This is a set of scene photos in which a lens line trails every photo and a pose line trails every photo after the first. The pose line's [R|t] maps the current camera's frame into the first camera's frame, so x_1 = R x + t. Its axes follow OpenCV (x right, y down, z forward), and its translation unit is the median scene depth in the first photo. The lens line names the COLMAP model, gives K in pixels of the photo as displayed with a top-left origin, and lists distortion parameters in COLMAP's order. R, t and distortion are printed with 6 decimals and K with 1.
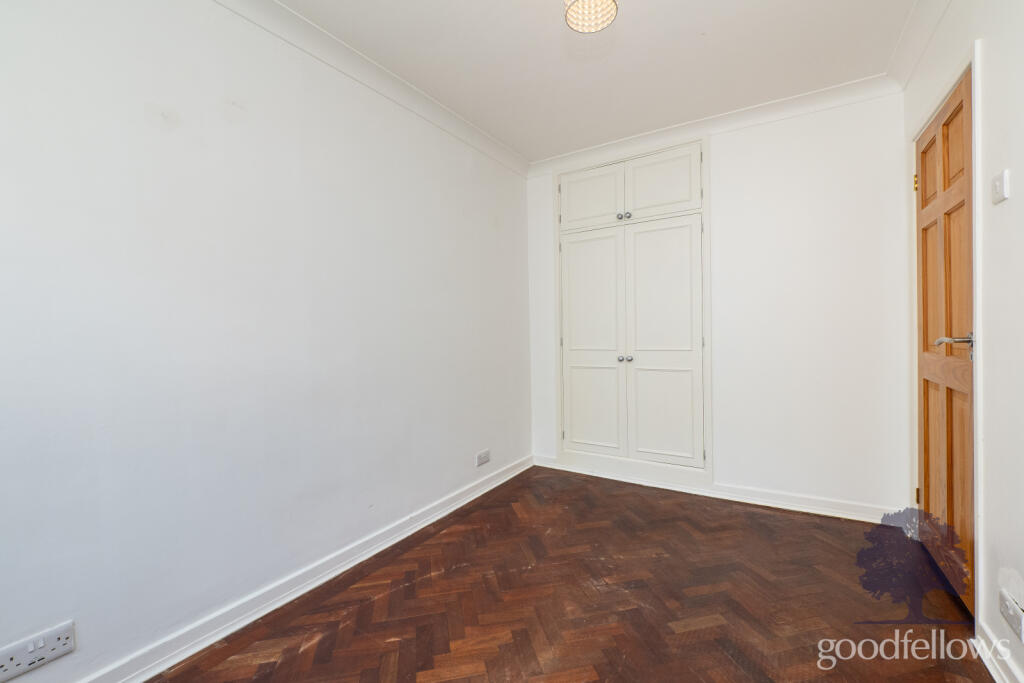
lens RADIAL K [[429.0, 0, 512.0], [0, 429.0, 341.5], [0, 0, 1]] dist [0.000441, -0.000069]
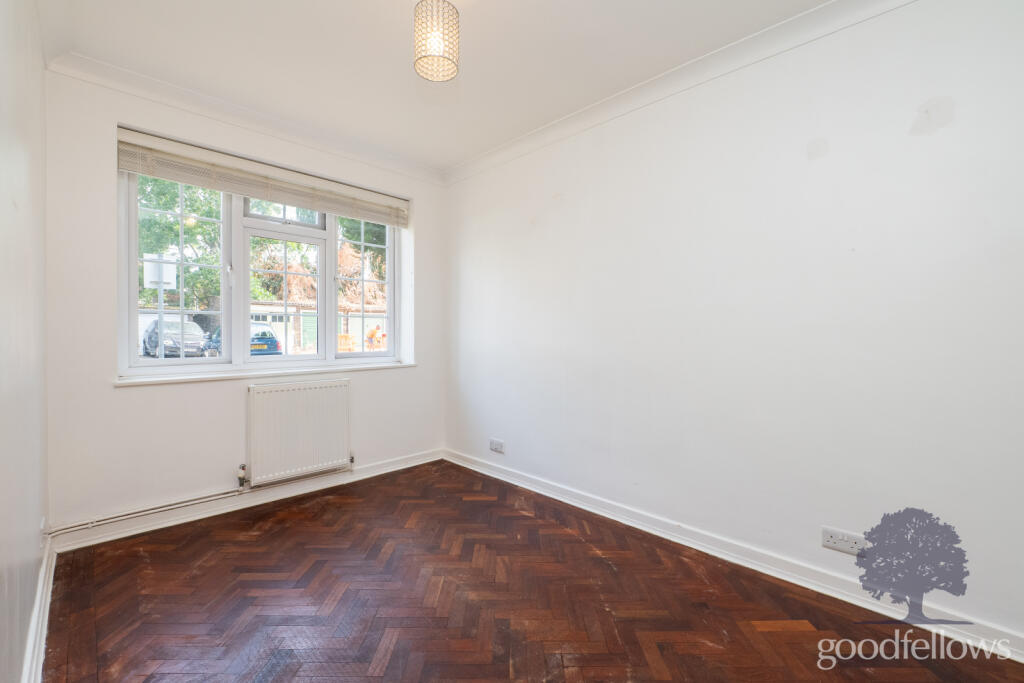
lens RADIAL K [[432.9, 0, 511.4], [0, 432.9, 340.3], [0, 0, 1]] dist [-0.007946, -0.000442]
pose [[-0.227383, 0.026519, -0.973444, 0.939175], [-0.025145, 0.999136, 0.033093, -0.020251], [0.973481, 0.032002, -0.226520, 1.049559]]
